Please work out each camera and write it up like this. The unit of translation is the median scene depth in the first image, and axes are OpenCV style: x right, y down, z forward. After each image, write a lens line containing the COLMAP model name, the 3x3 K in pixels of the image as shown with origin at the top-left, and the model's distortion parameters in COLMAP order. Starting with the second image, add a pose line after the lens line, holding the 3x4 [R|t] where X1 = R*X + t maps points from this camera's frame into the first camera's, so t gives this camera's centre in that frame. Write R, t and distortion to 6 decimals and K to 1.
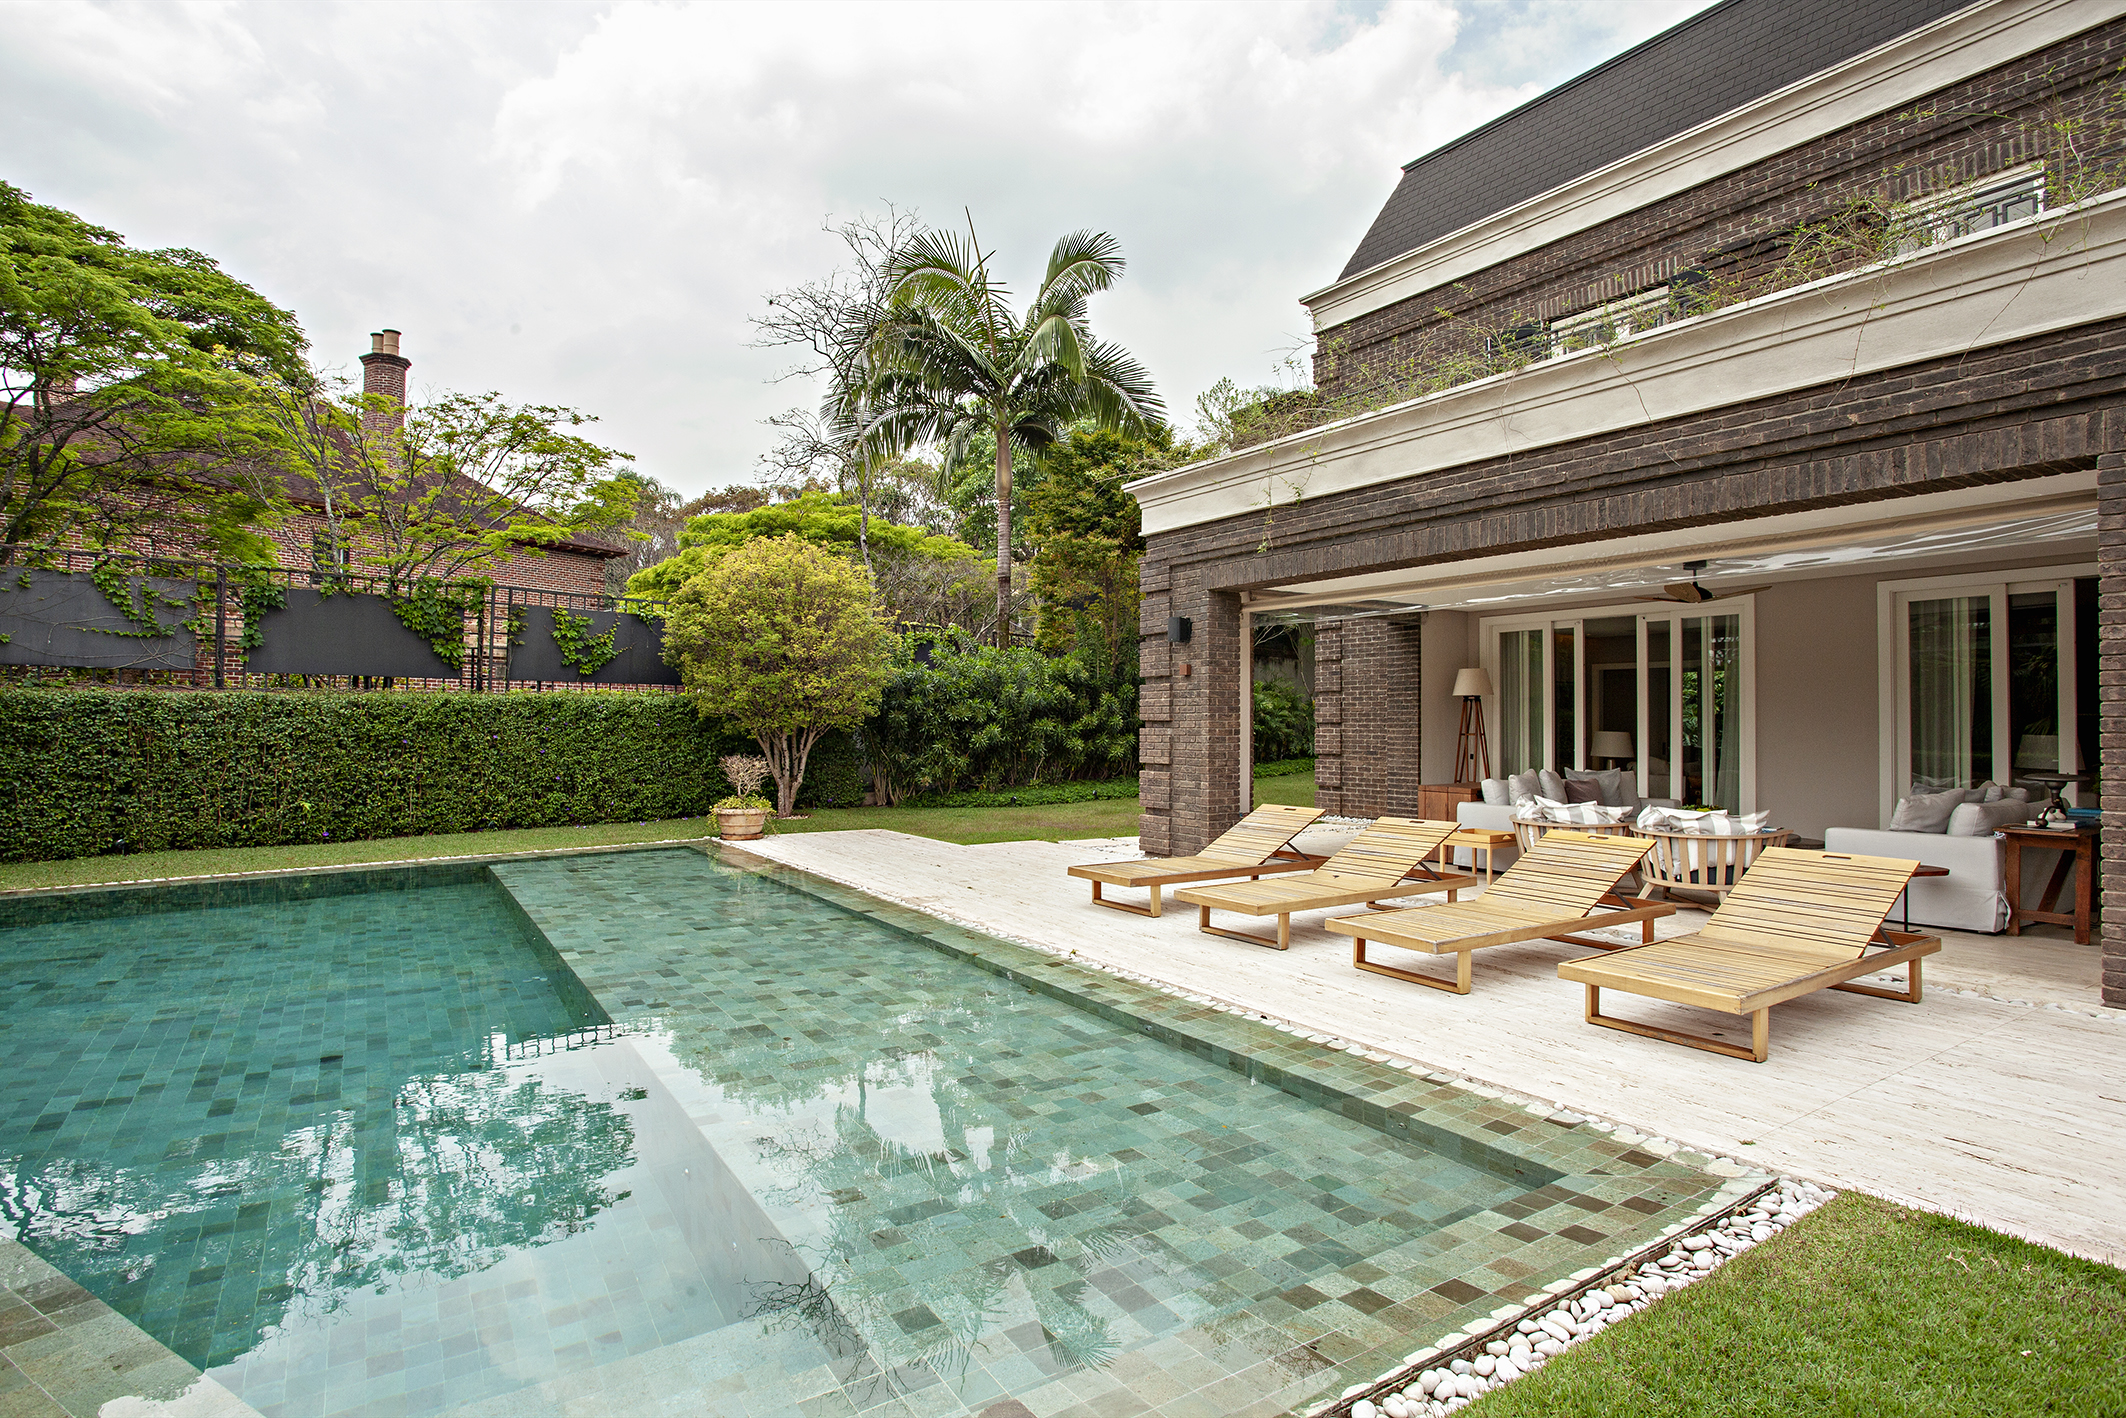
lens RADIAL K [[1079.4, 0, 1062.4], [0, 1079.4, 710.4], [0, 0, 1]] dist [-0.002663, -0.000314]
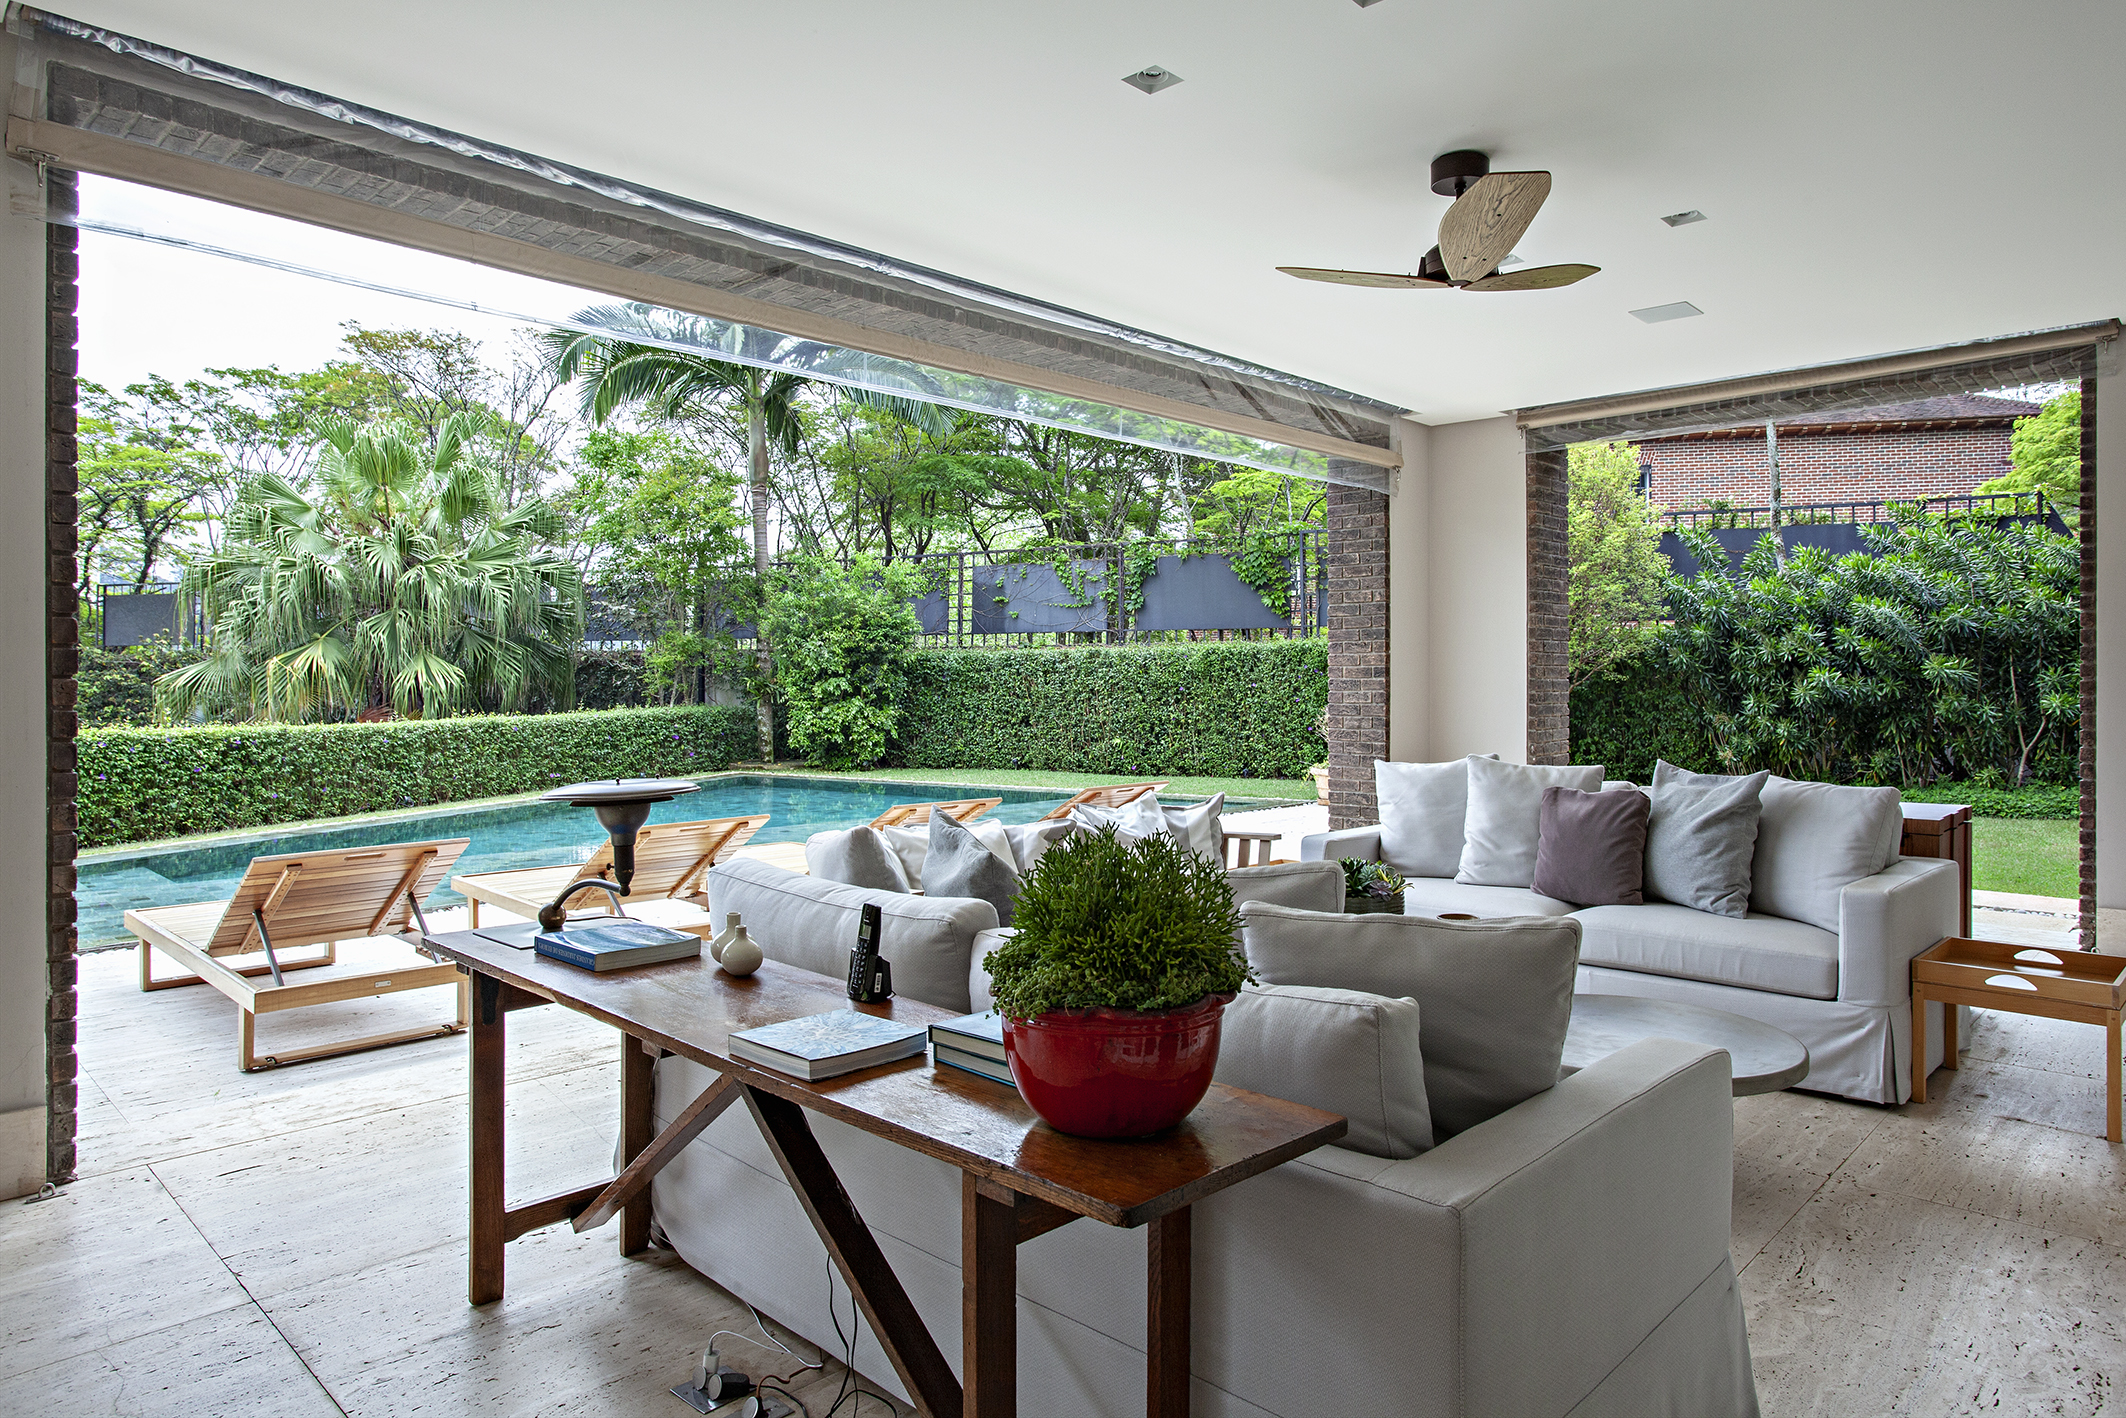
lens RADIAL K [[1301.9, 0, 1063.5], [0, 1301.9, 699.2], [0, 0, 1]] dist [-0.000345, -0.000003]
pose [[0.200054, 0.008079, -0.979751, 0.549675], [0.009824, 0.999899, 0.010251, 0.021209], [0.979736, -0.011676, 0.199955, 0.538302]]
